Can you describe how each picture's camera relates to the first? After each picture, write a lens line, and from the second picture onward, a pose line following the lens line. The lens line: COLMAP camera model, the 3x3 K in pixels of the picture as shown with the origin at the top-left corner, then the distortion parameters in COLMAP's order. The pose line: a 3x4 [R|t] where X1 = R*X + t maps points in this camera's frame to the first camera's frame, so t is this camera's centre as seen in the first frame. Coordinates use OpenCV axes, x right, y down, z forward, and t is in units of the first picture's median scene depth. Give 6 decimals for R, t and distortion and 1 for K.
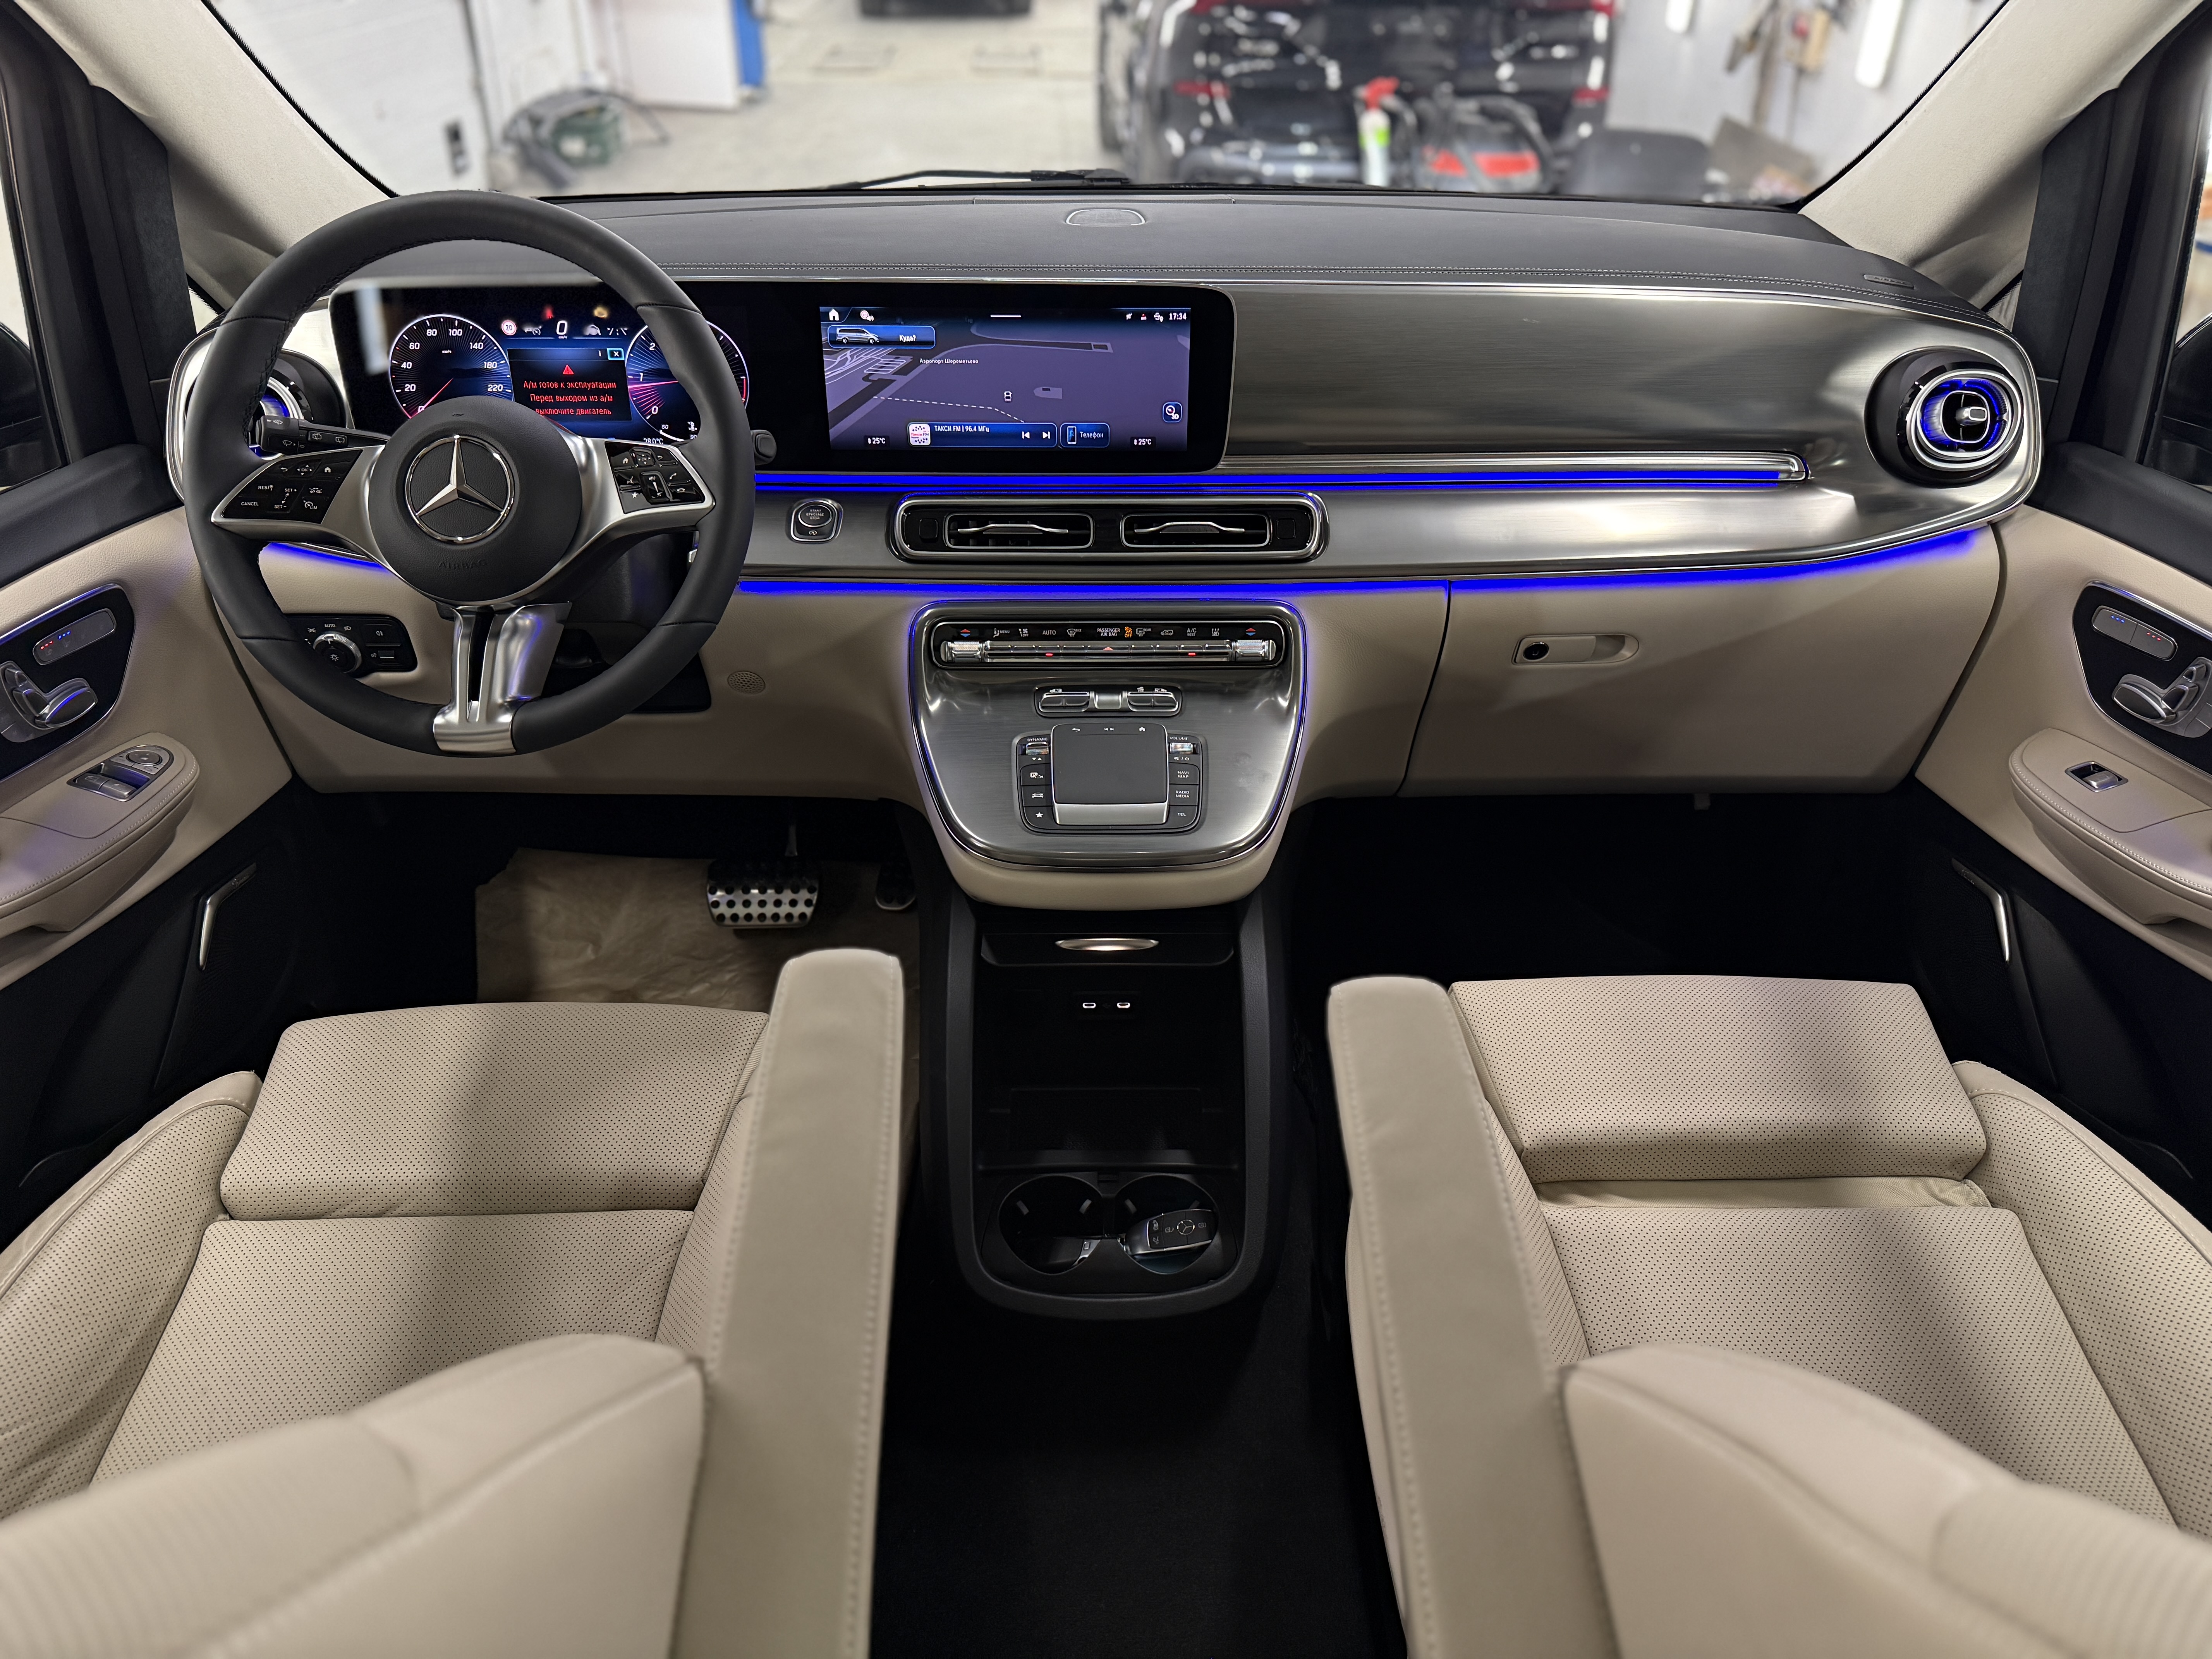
lens RADIAL K [[1525.8, 0, 1104.0], [0, 1525.8, 877.6], [0, 0, 1]] dist [0.069076, -0.107054]
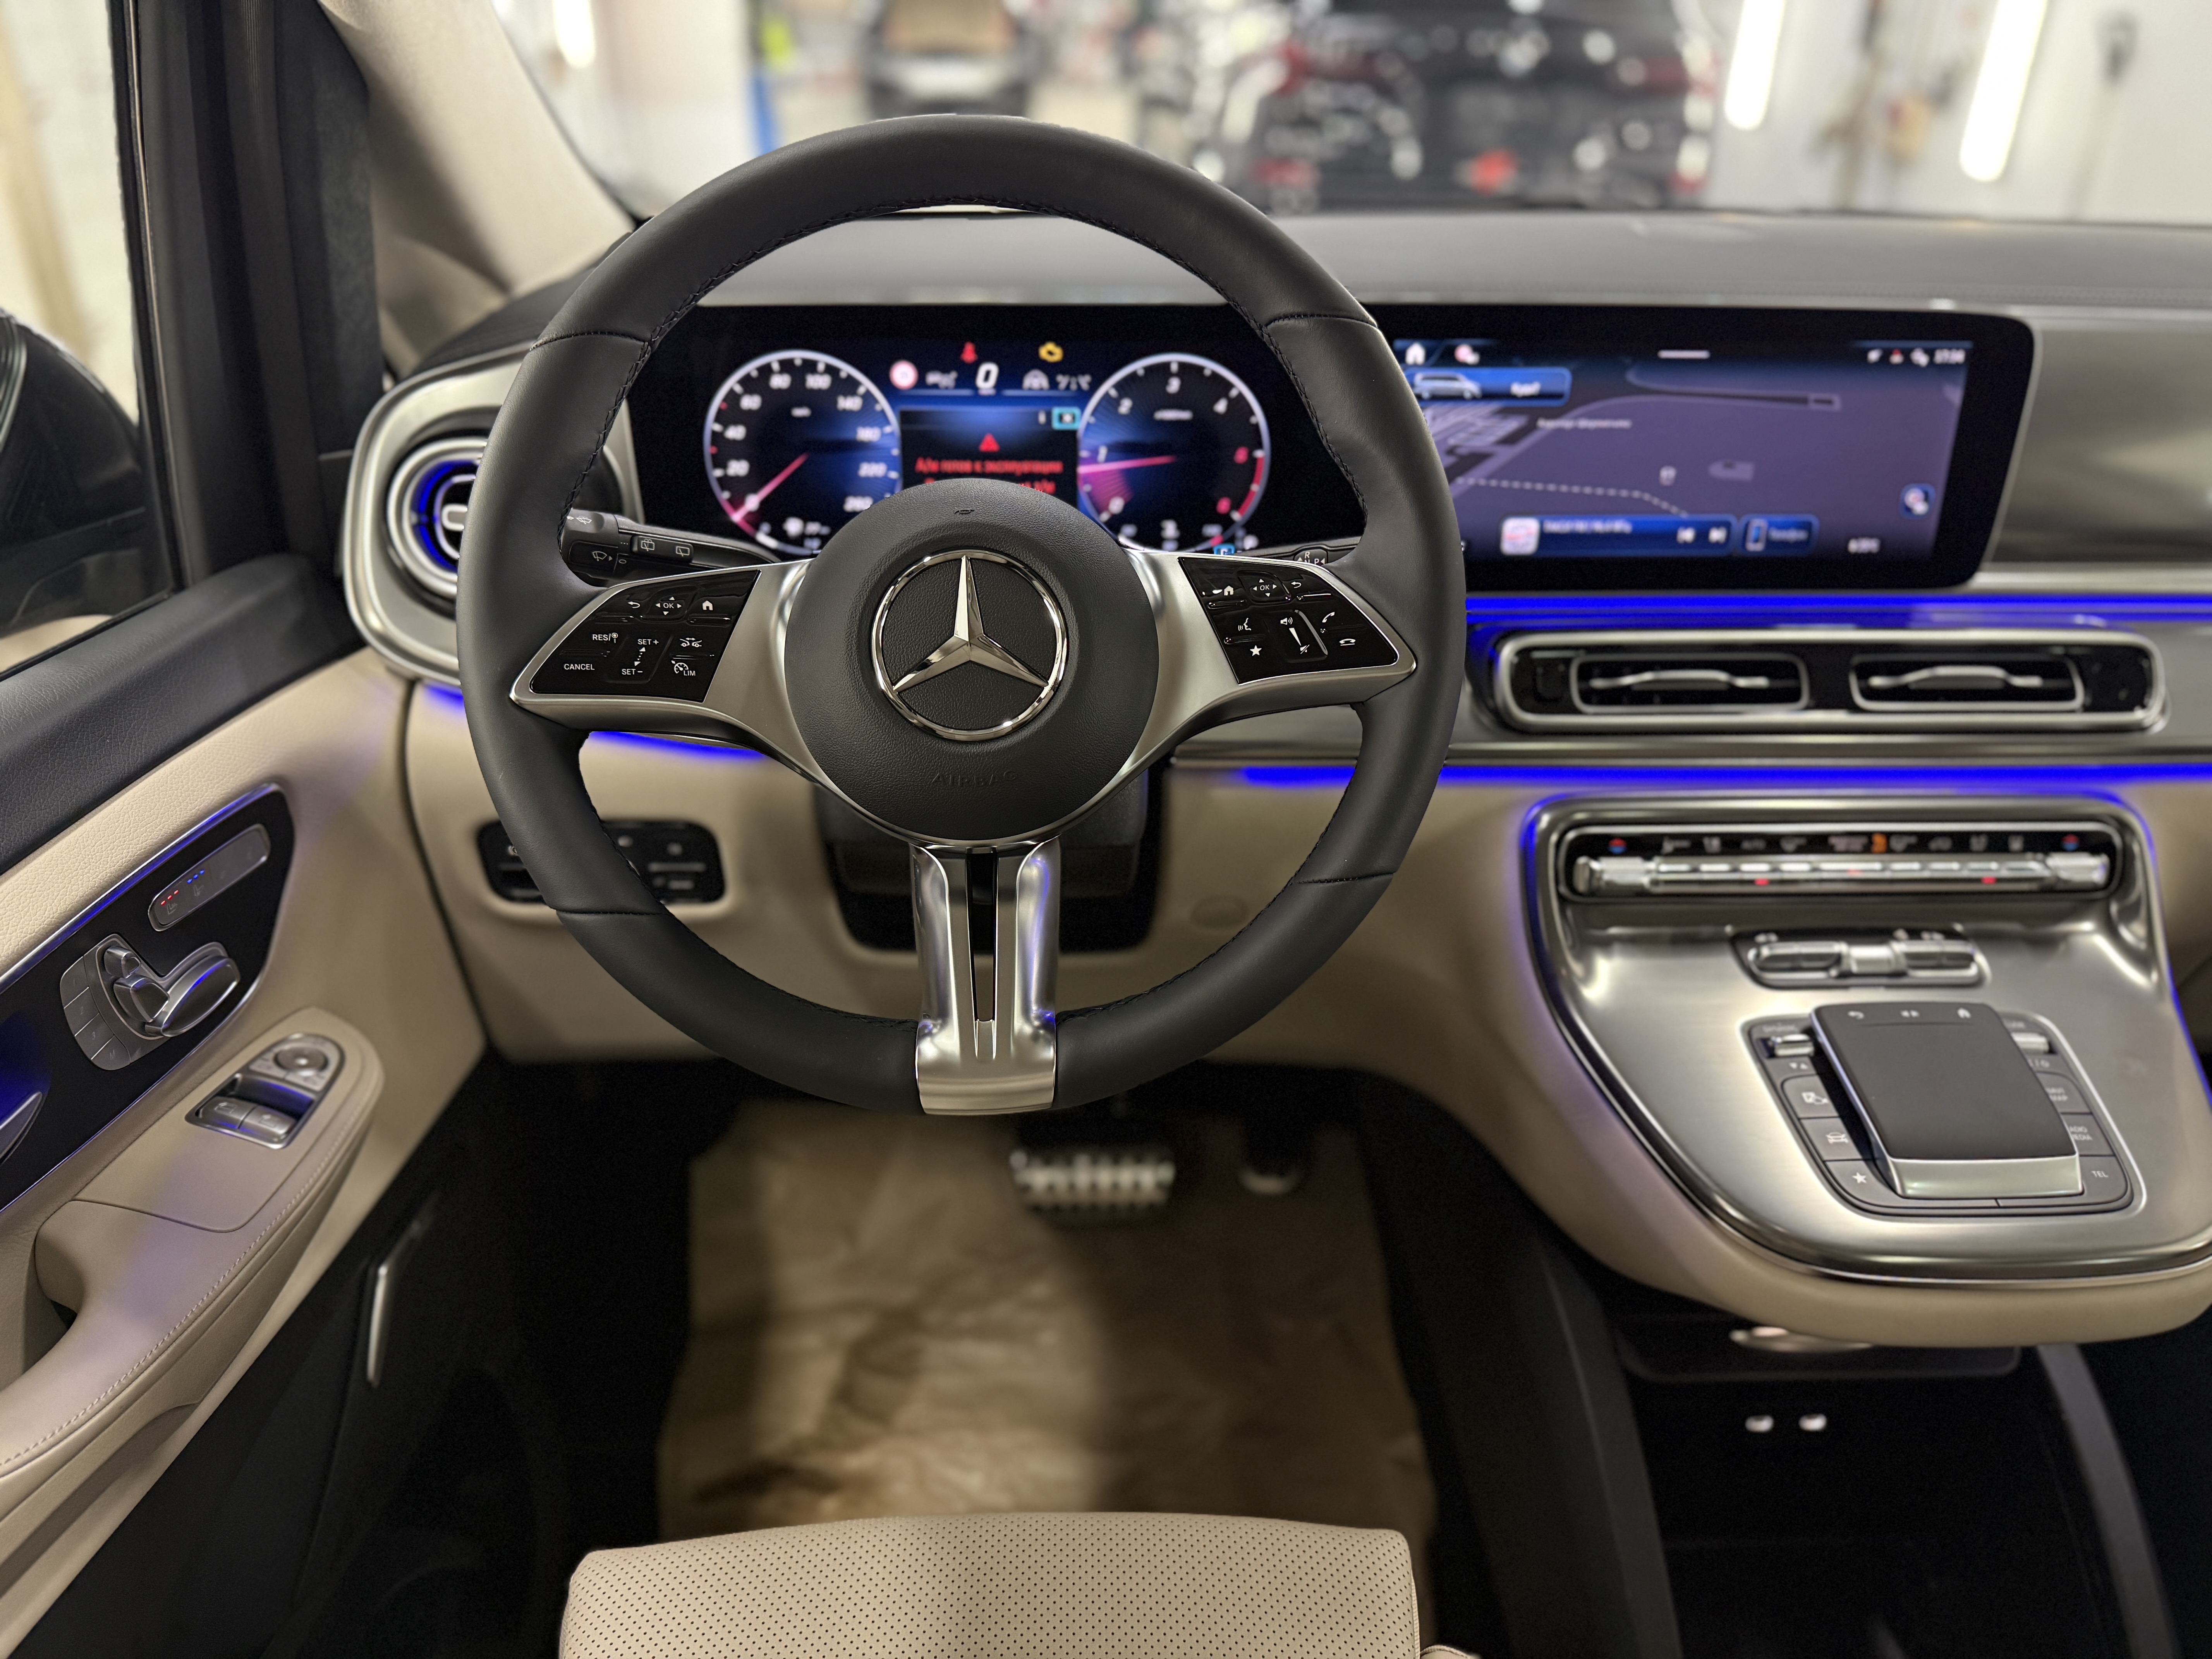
lens RADIAL K [[1553.7, 0, 1113.4], [0, 1553.7, 862.2], [0, 0, 1]] dist [0.093587, -0.200385]
pose [[0.999888, -0.004058, 0.014383, -0.309122], [0.005084, 0.997389, -0.072033, -0.109413], [-0.014053, 0.072099, 0.997299, 0.368817]]
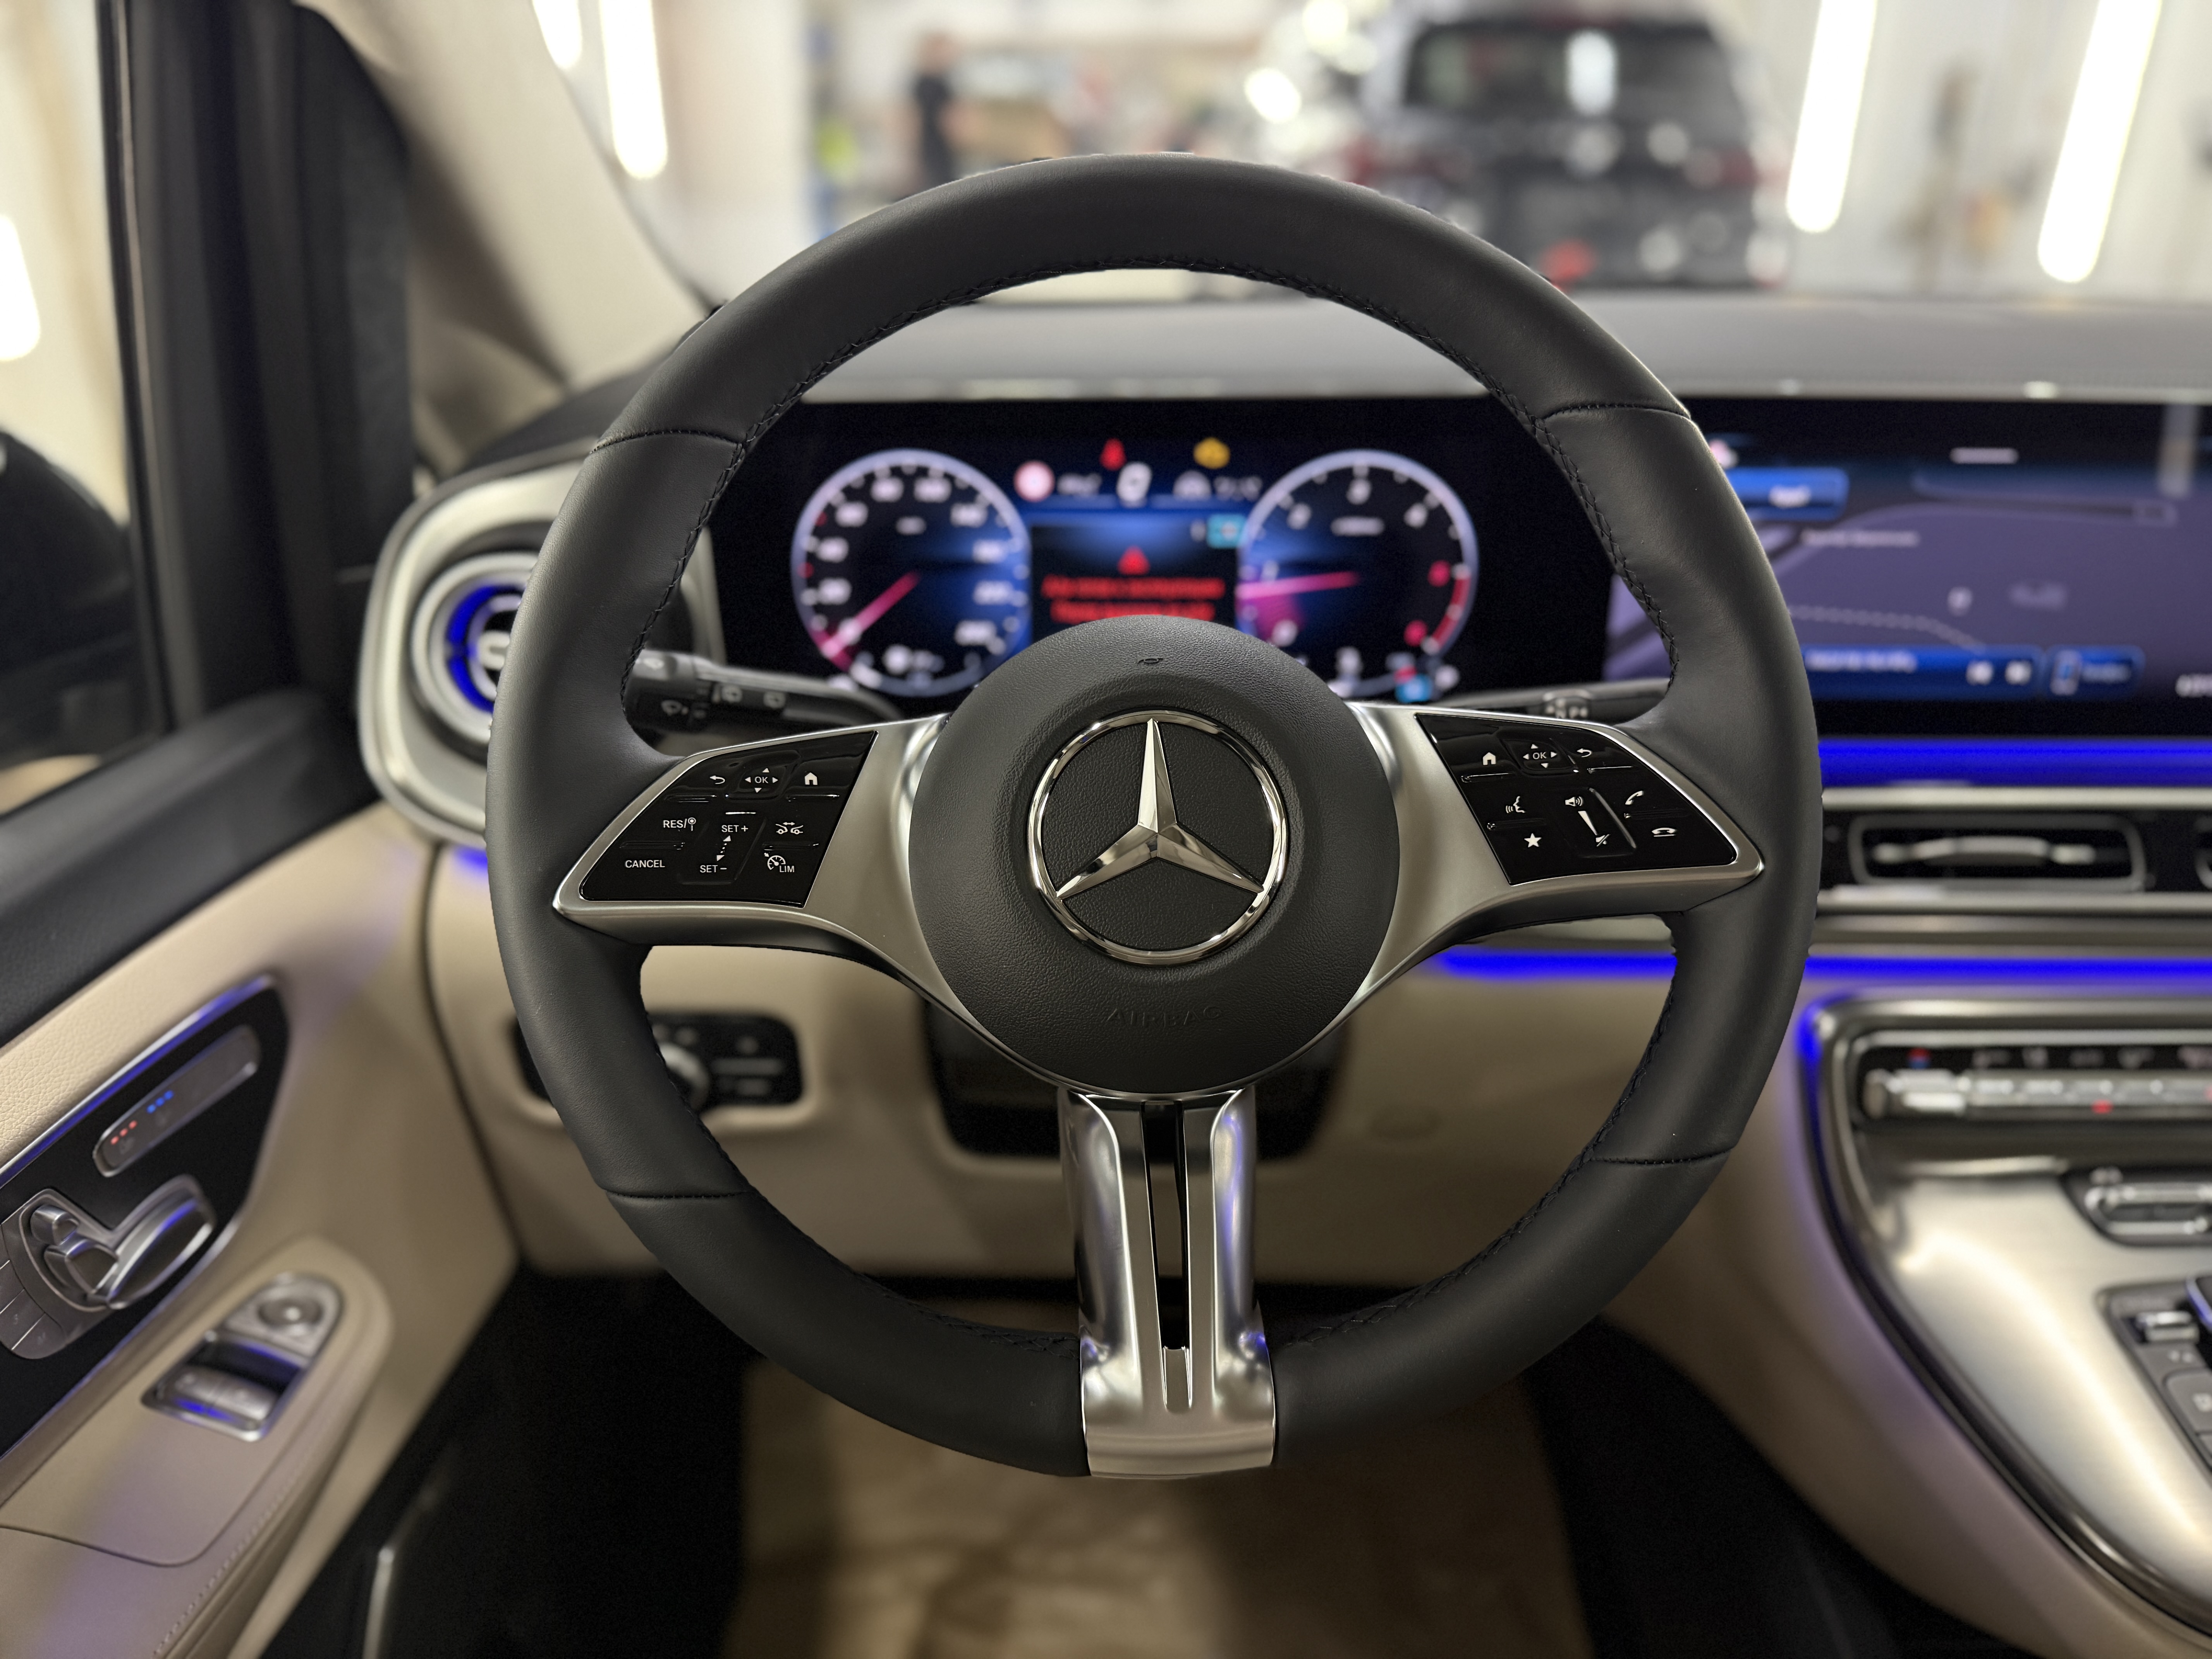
lens RADIAL K [[1563.9, 0, 1110.5], [0, 1563.9, 868.3], [0, 0, 1]] dist [0.069733, -0.146555]
pose [[0.999885, 0.002747, -0.014928, -0.350780], [-0.004632, 0.991791, -0.127784, -0.156027], [0.014455, 0.127839, 0.991690, 0.482163]]
